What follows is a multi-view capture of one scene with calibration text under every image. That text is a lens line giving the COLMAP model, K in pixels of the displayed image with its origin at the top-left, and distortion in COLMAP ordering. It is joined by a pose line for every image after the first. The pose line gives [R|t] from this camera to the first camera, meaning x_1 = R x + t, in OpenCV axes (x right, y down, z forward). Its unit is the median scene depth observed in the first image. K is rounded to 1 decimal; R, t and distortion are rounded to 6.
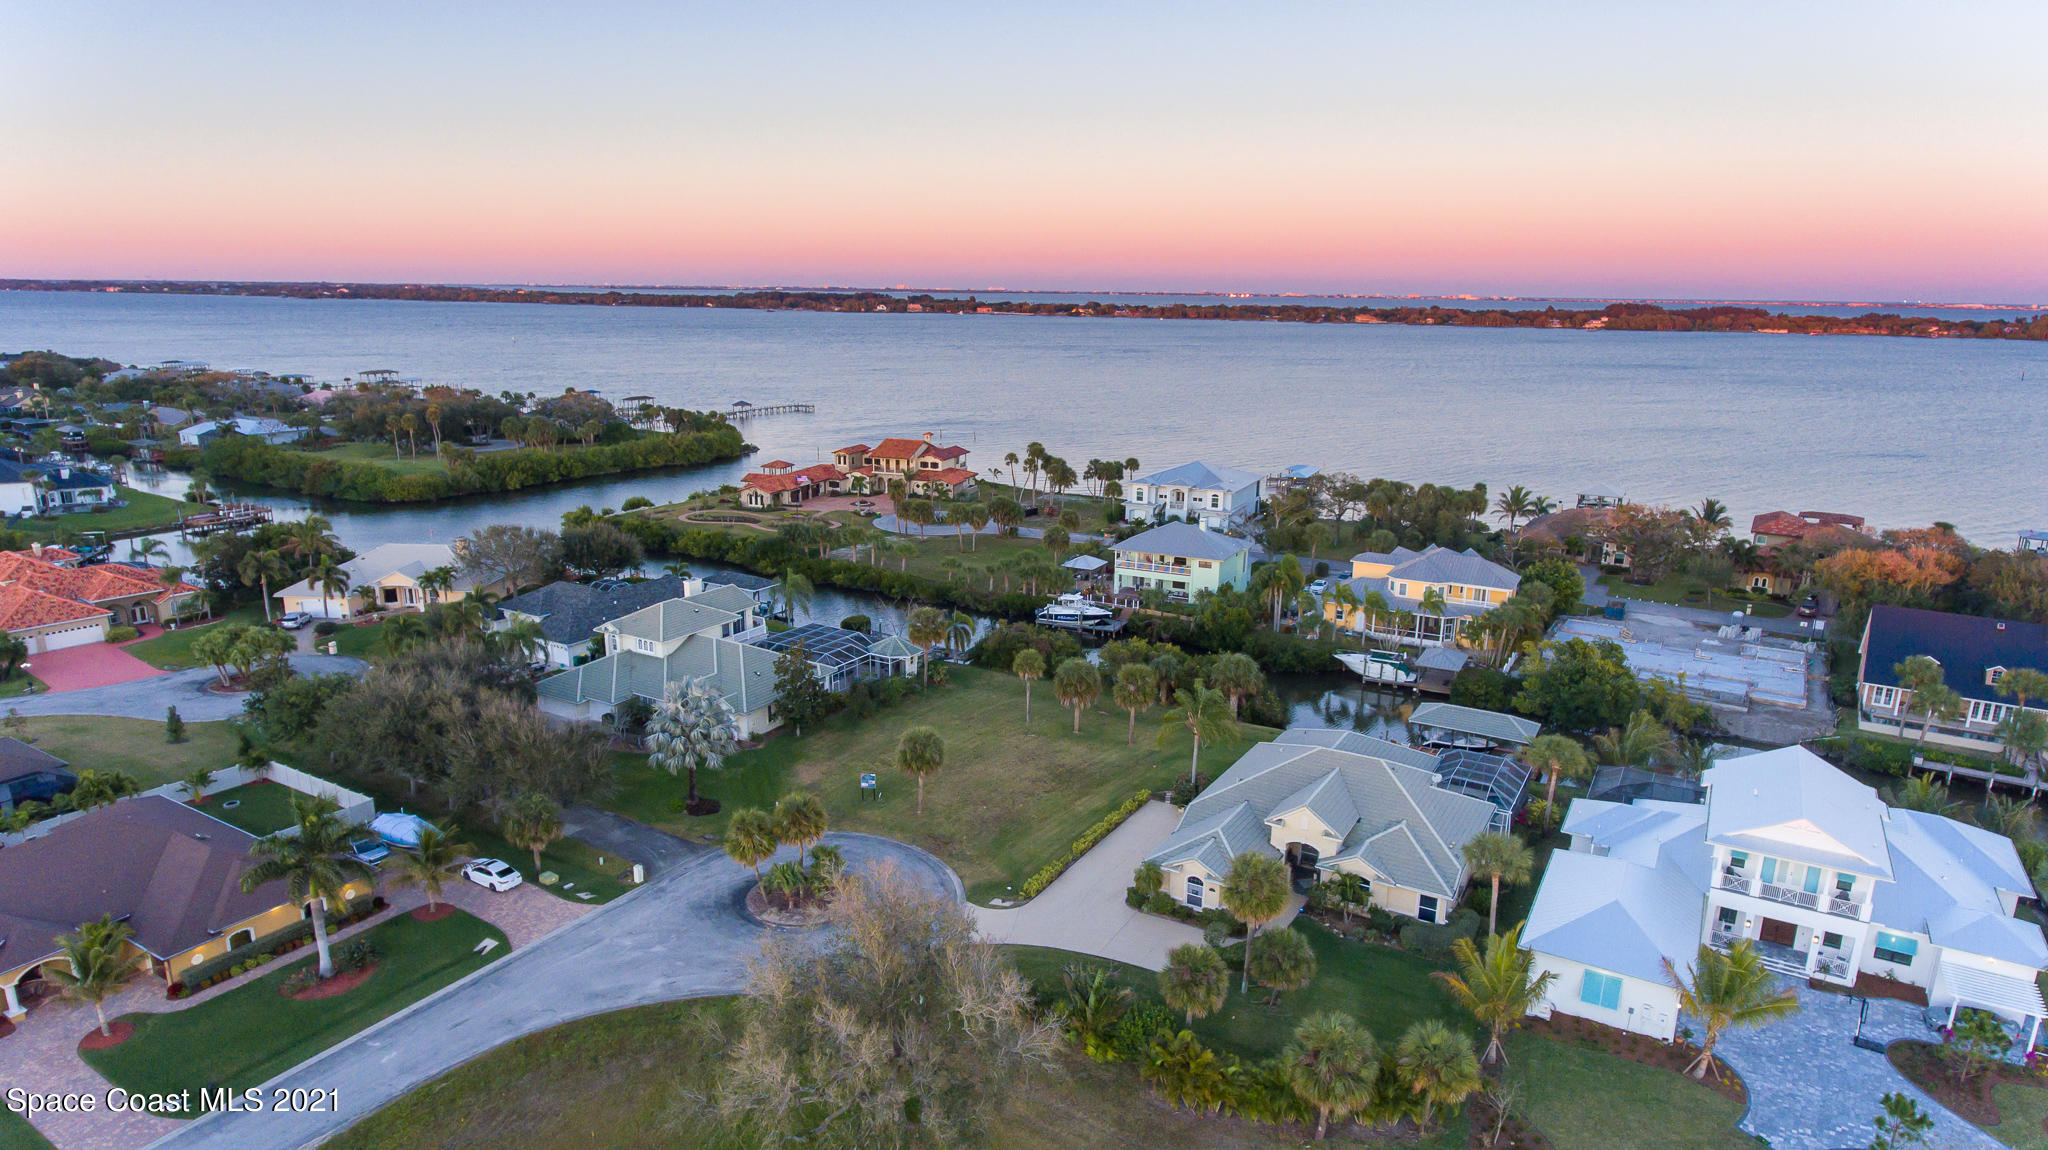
lens RADIAL K [[1193.9, 0, 1014.4], [0, 1193.9, 624.8], [0, 0, 1]] dist [-0.002548, 0.000199]
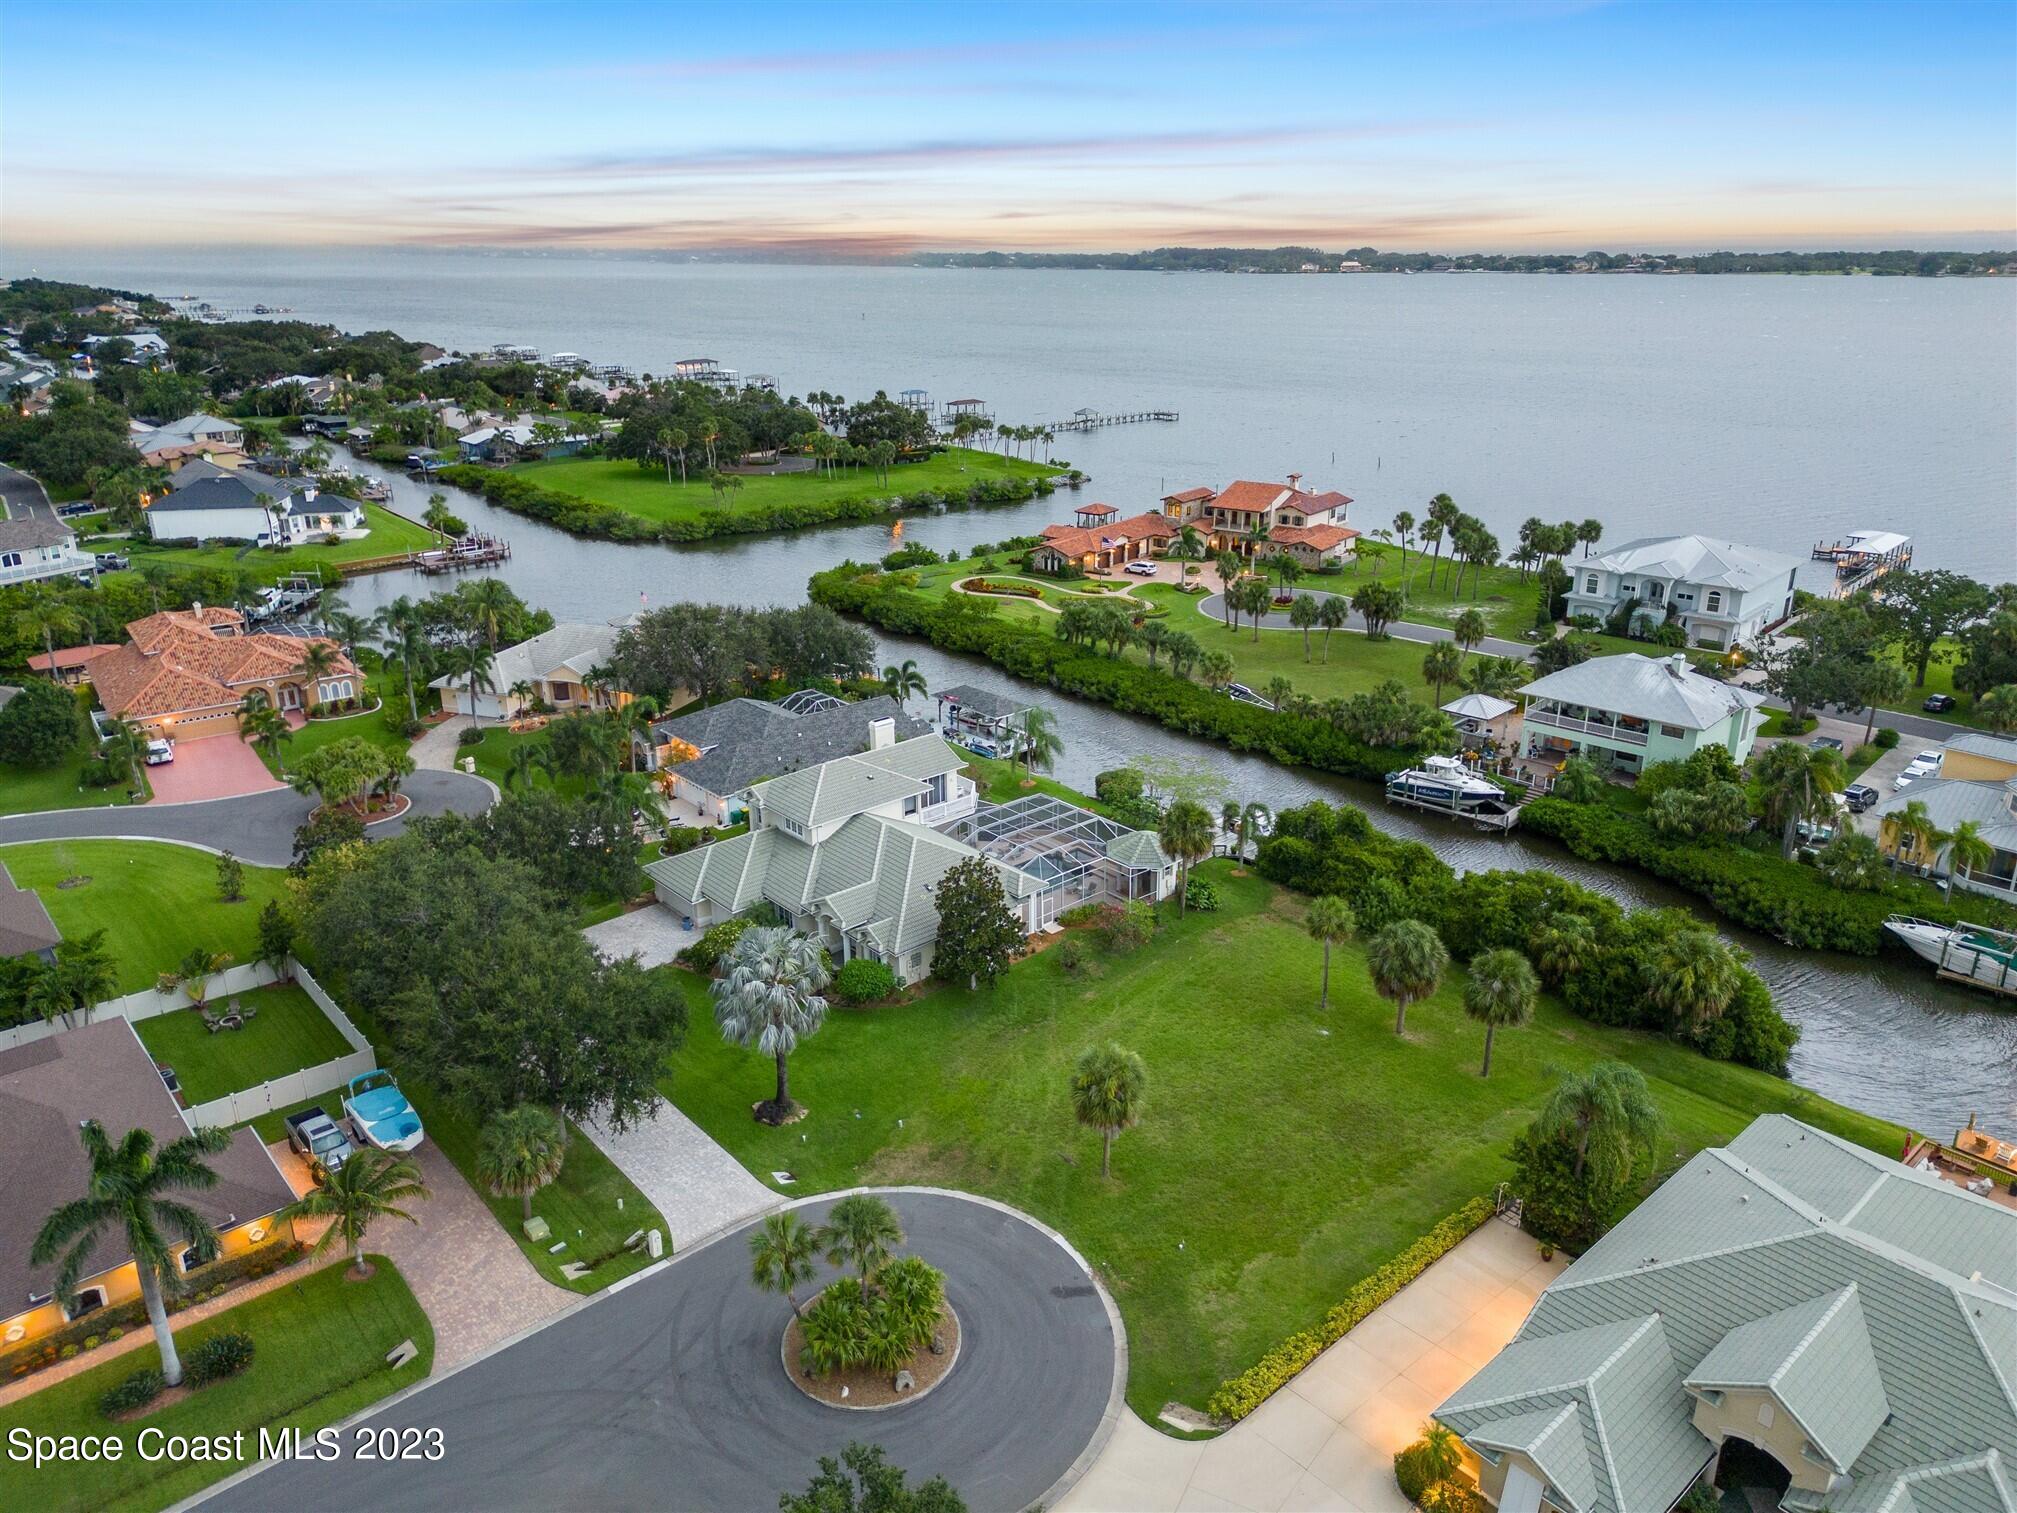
lens RADIAL K [[1394.8, 0, 1006.2], [0, 1394.8, 791.9], [0, 0, 1]] dist [0.084584, -0.092818]
pose [[0.952643, 0.094505, -0.289032, 0.031608], [-0.065908, 0.992057, 0.107143, -0.057272], [0.296861, -0.083020, 0.951305, 0.131616]]
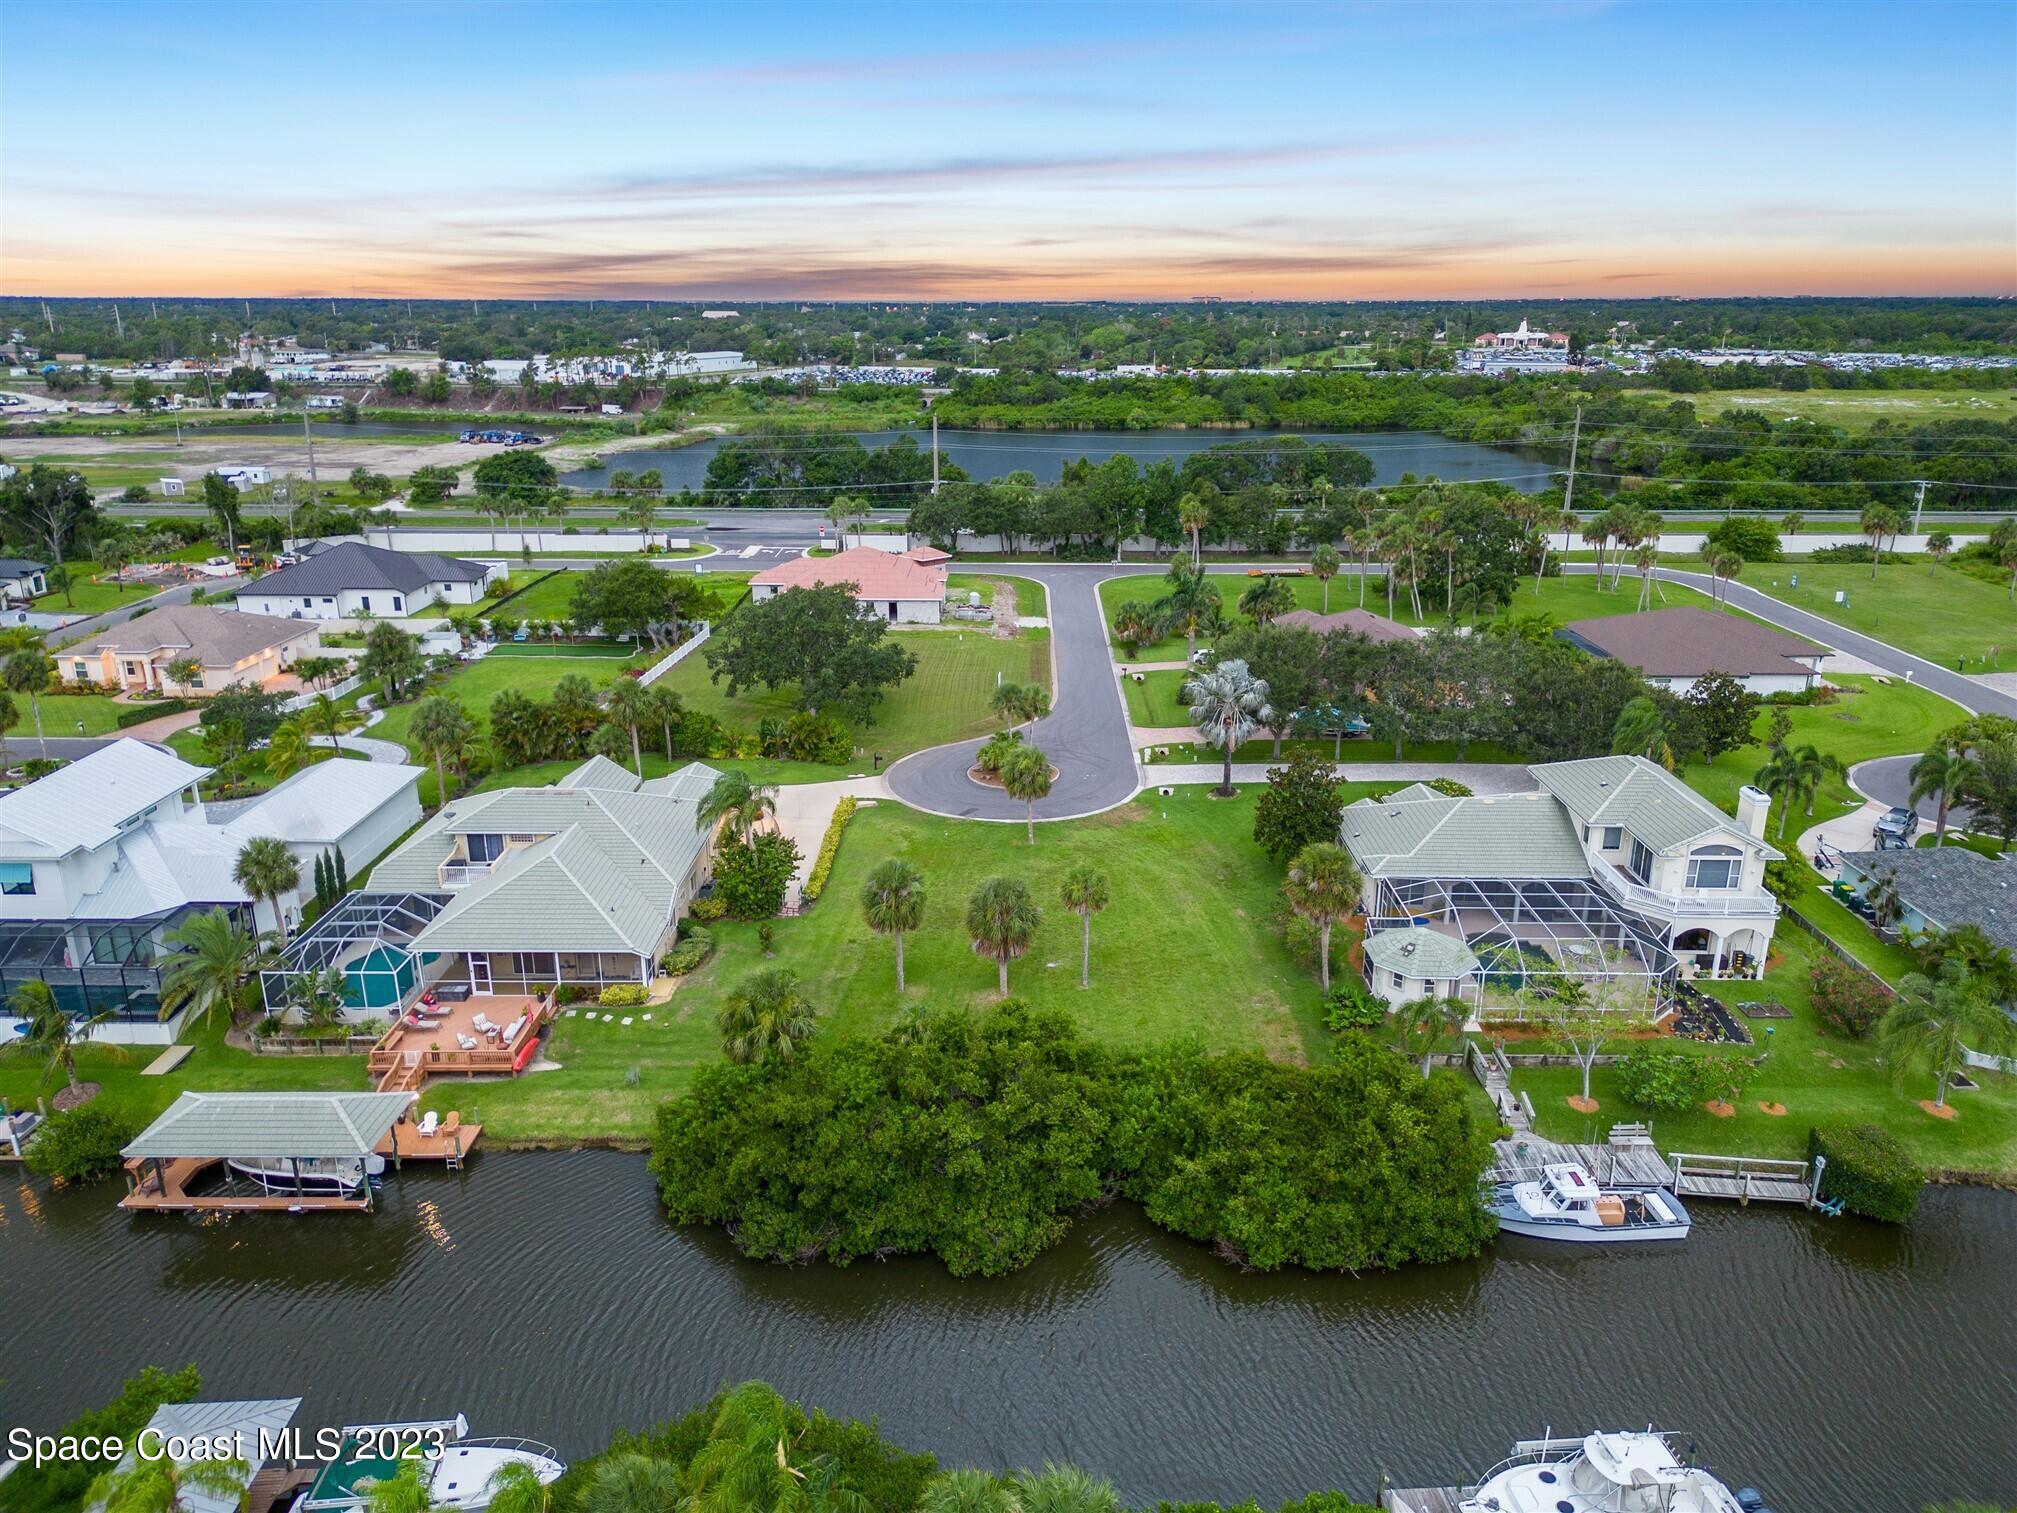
lens RADIAL K [[1405.2, 0, 1005.6], [0, 1405.2, 761.6], [0, 0, 1]] dist [0.083027, -0.083646]
pose [[-0.864047, 0.146549, -0.481608, 0.207838], [-0.146318, 0.842279, 0.518804, -0.210178], [0.481679, 0.518739, -0.706325, 0.795306]]
